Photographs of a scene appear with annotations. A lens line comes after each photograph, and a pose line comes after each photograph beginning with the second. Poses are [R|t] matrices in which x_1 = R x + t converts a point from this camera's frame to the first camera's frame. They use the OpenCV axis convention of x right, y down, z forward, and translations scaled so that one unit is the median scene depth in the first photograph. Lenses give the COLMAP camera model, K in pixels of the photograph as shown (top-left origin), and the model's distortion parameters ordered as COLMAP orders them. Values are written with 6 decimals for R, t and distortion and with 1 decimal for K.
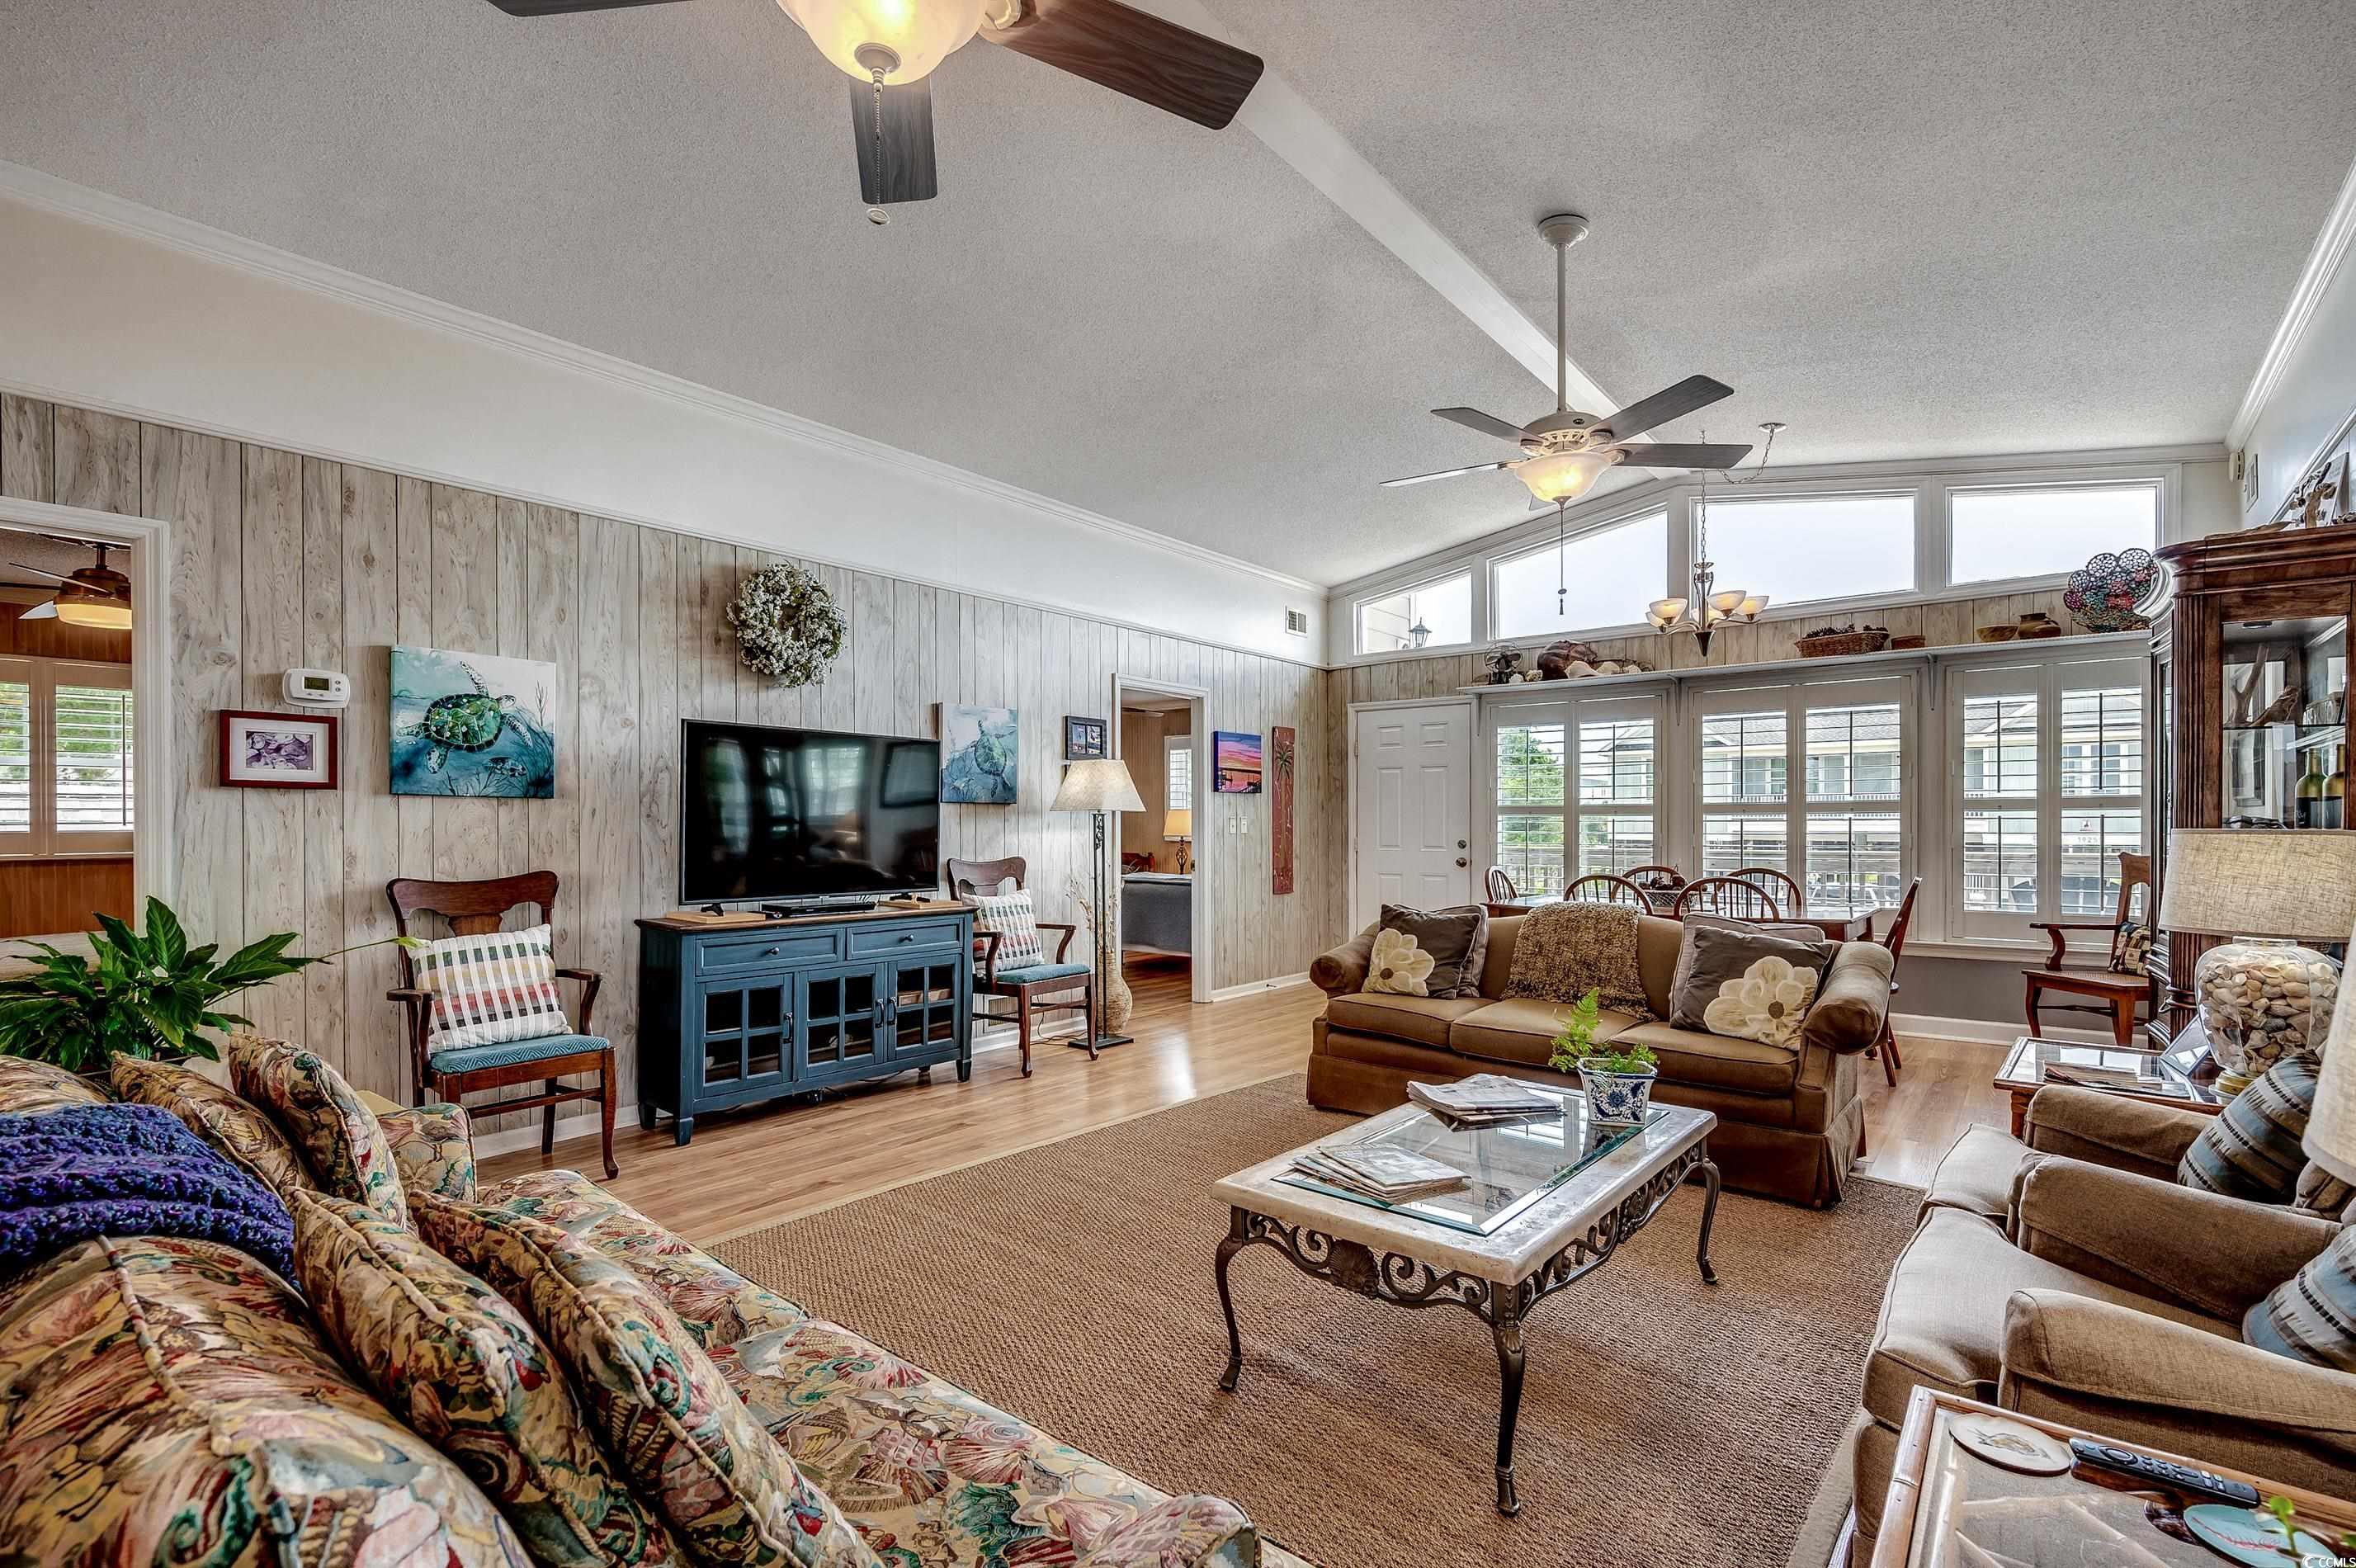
lens RADIAL K [[1056.2, 0, 1162.5], [0, 1056.2, 824.7], [0, 0, 1]] dist [0.000970, -0.000462]
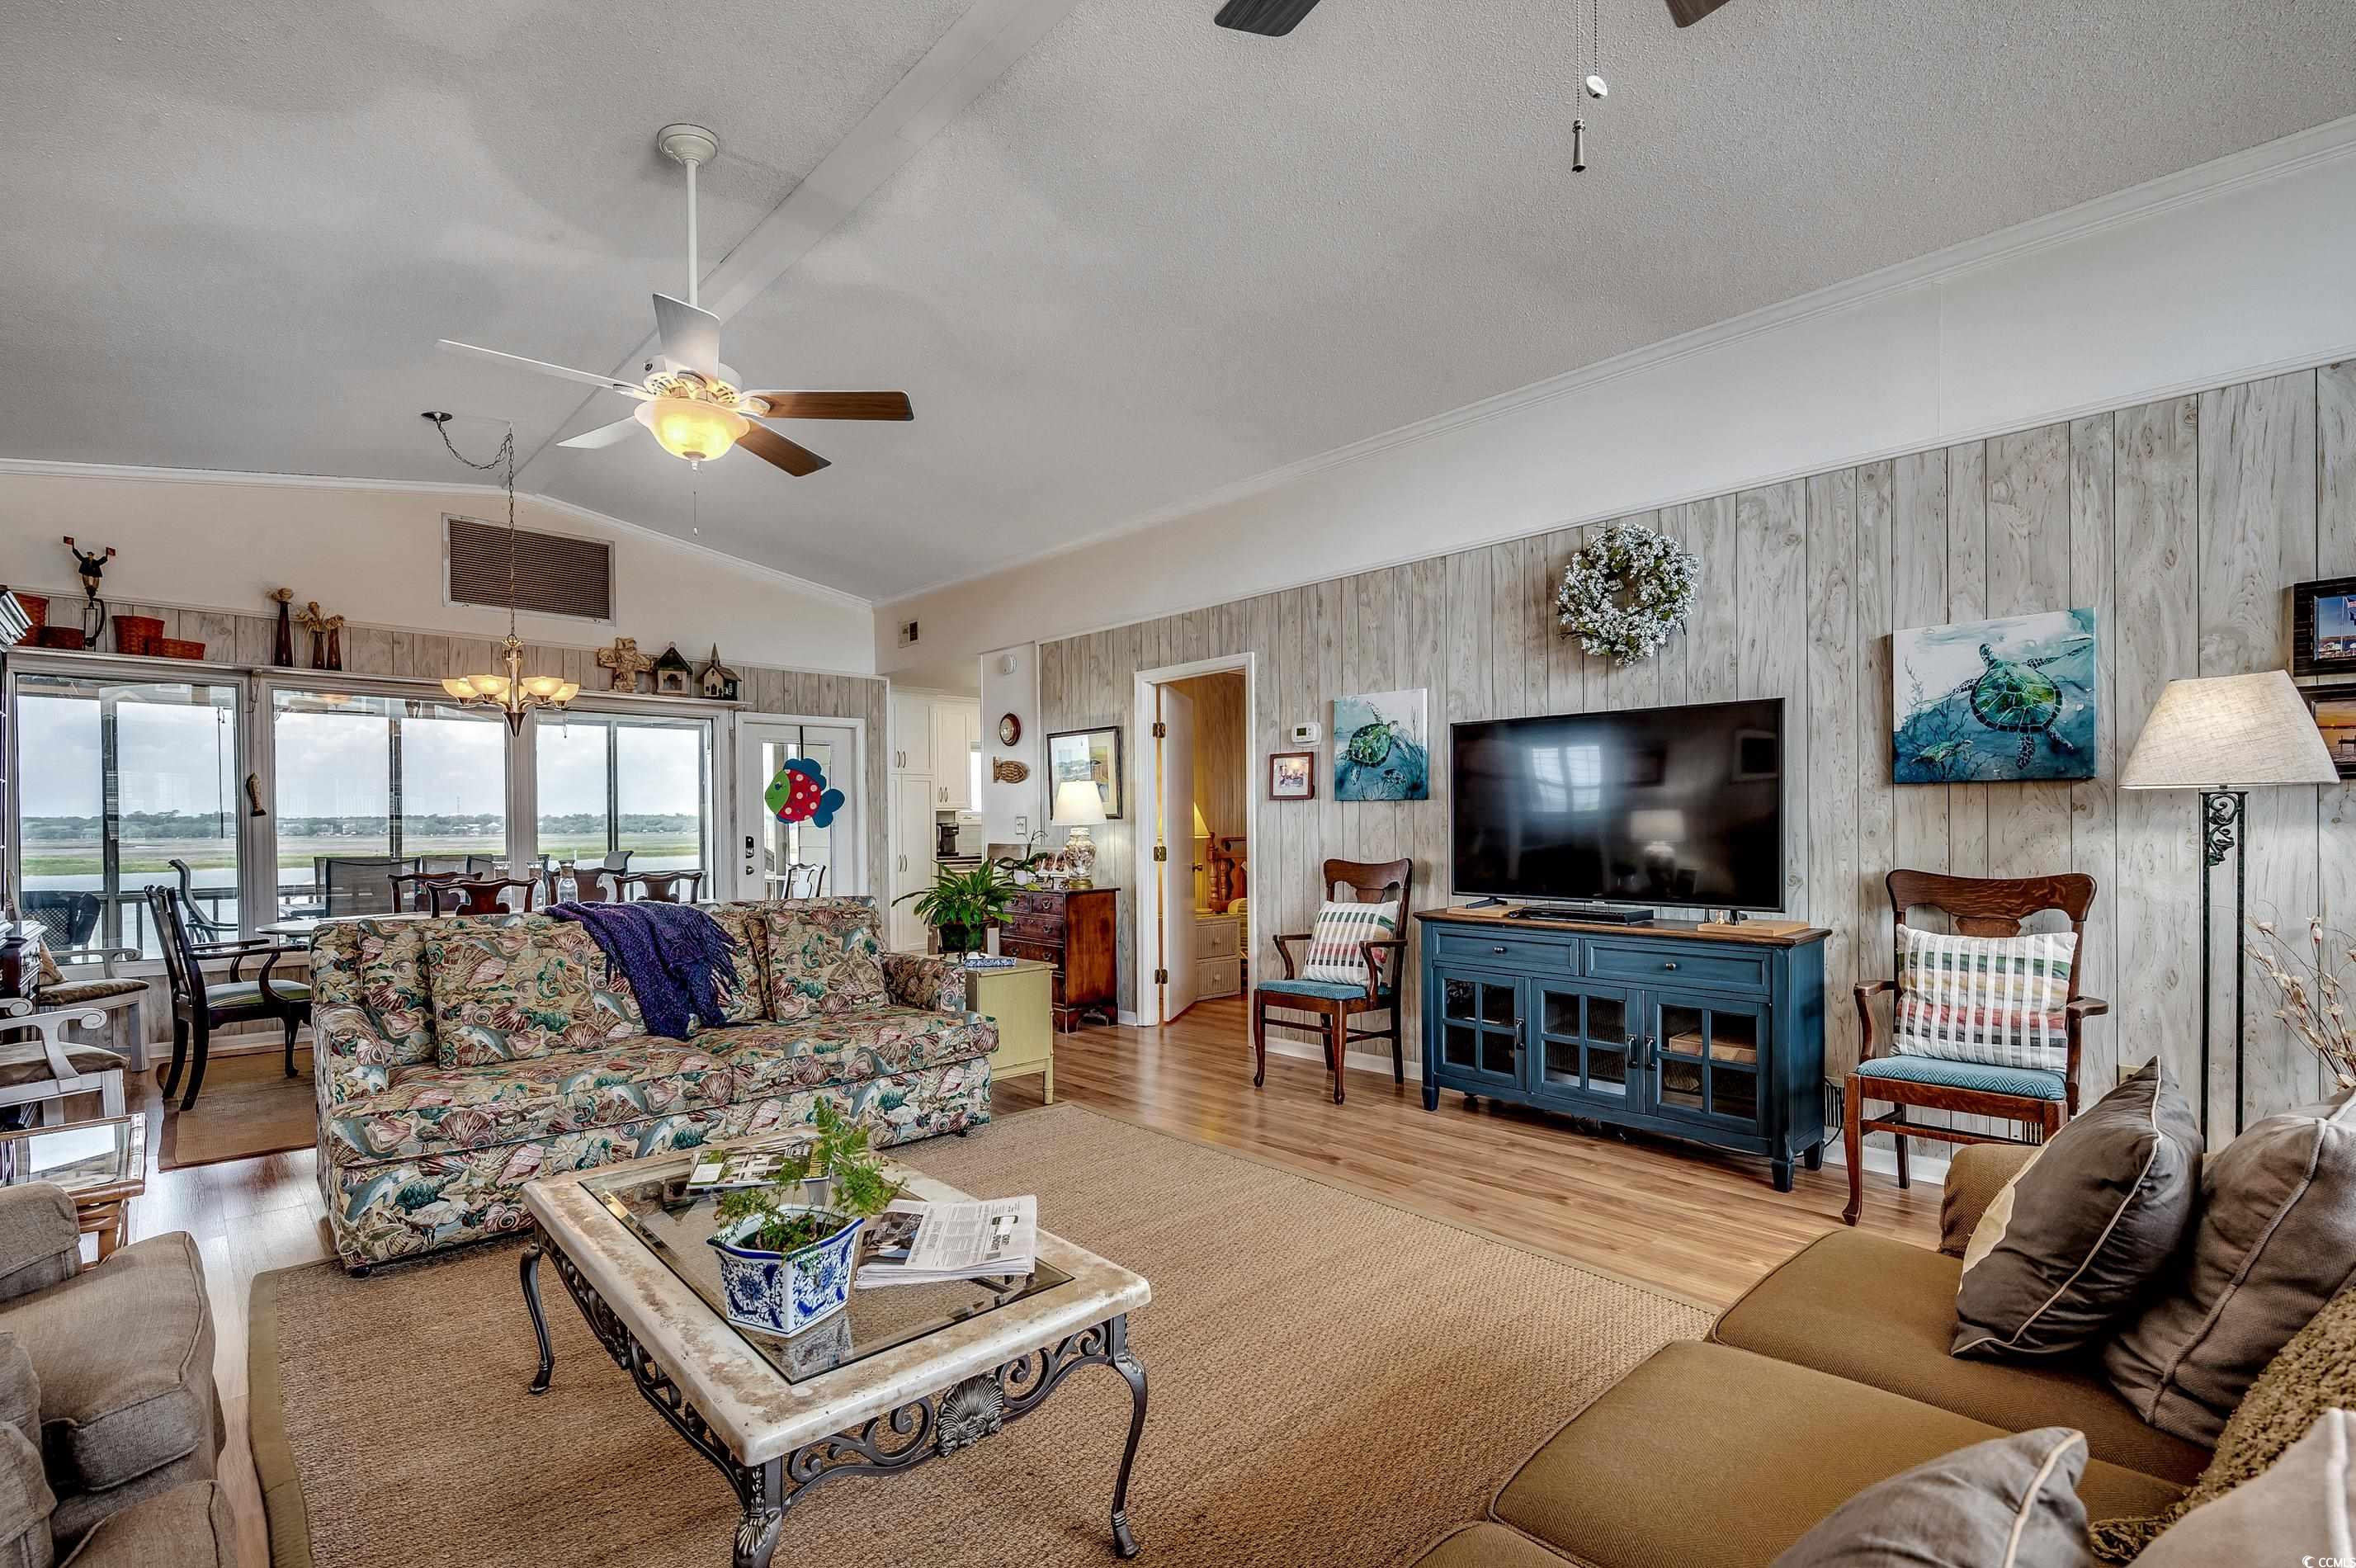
lens RADIAL K [[1056.2, 0, 1191.2], [0, 1056.2, 827.2], [0, 0, 1]] dist [0.000970, -0.000462]
pose [[-0.091790, 0.004818, -0.995767, 0.360493], [0.008670, 0.999954, 0.004039, -0.000165], [0.995741, -0.008262, -0.091827, 0.460125]]
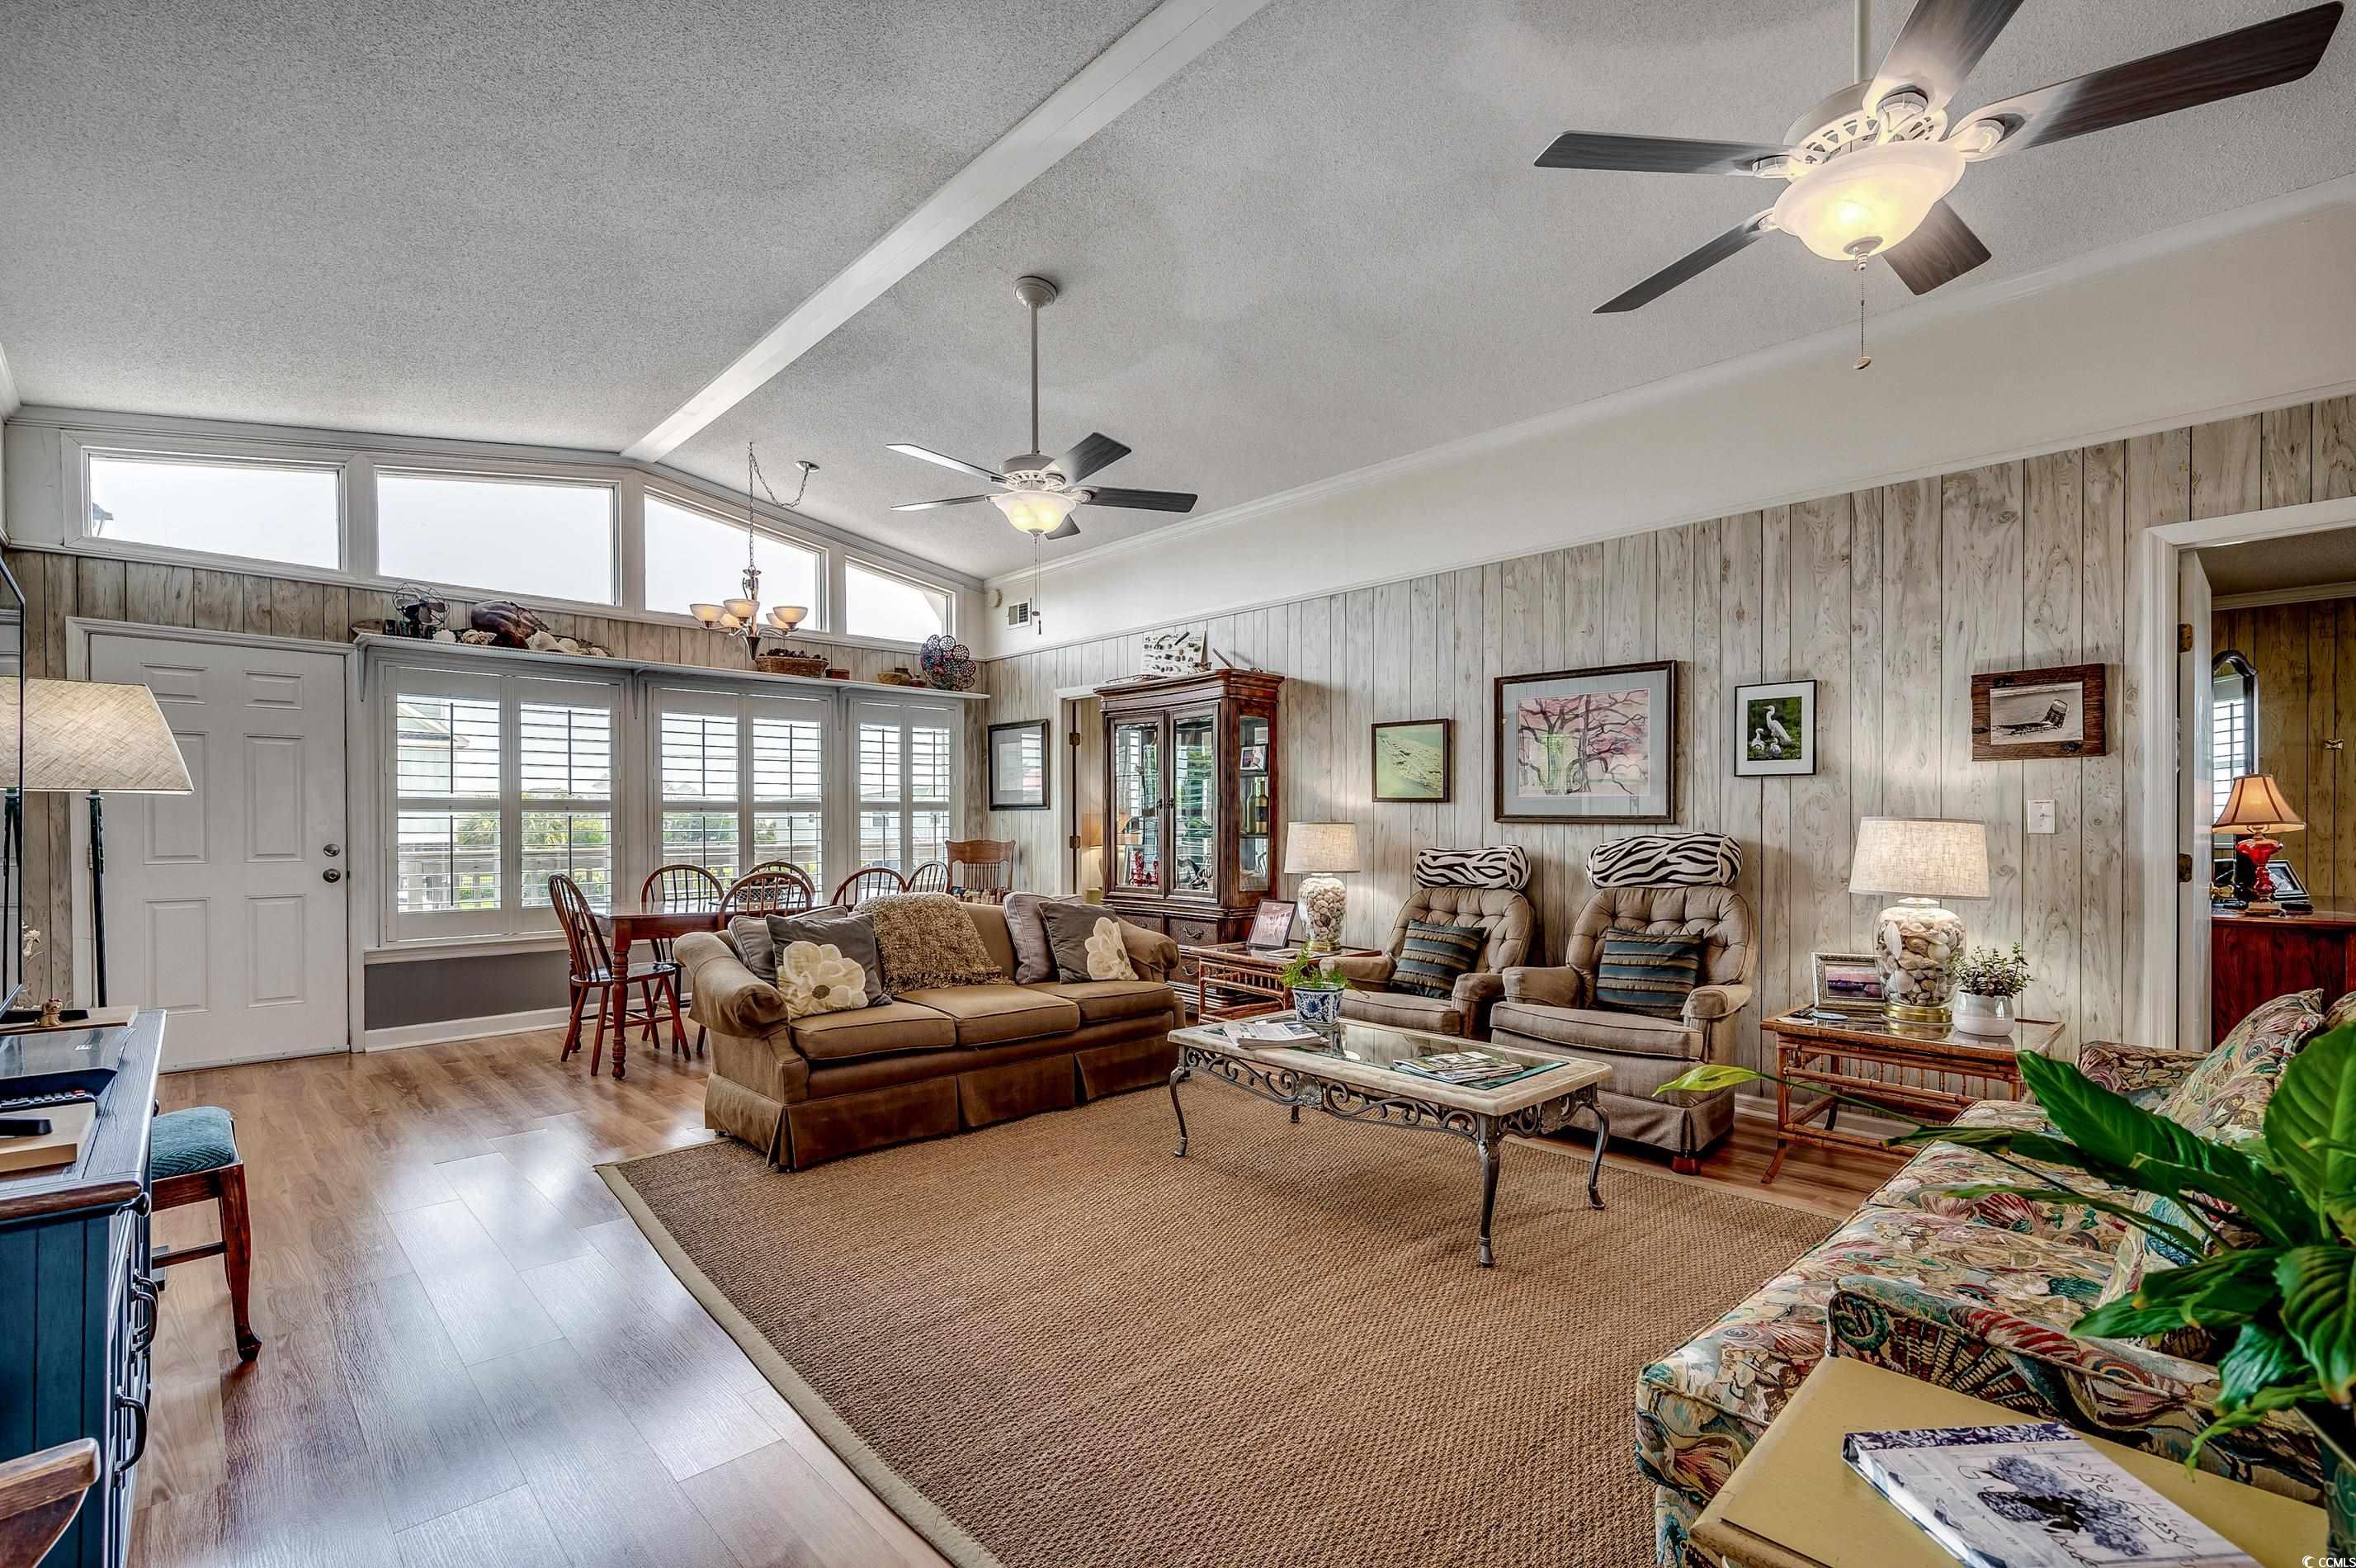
lens RADIAL K [[1056.2, 0, 1178.8], [0, 1056.2, 824.4], [0, 0, 1]] dist [0.000970, -0.000462]
pose [[0.106396, -0.002628, 0.994320, -0.373327], [0.003705, 0.999991, 0.002247, 0.001160], [-0.994317, 0.003445, 0.106405, 0.369470]]
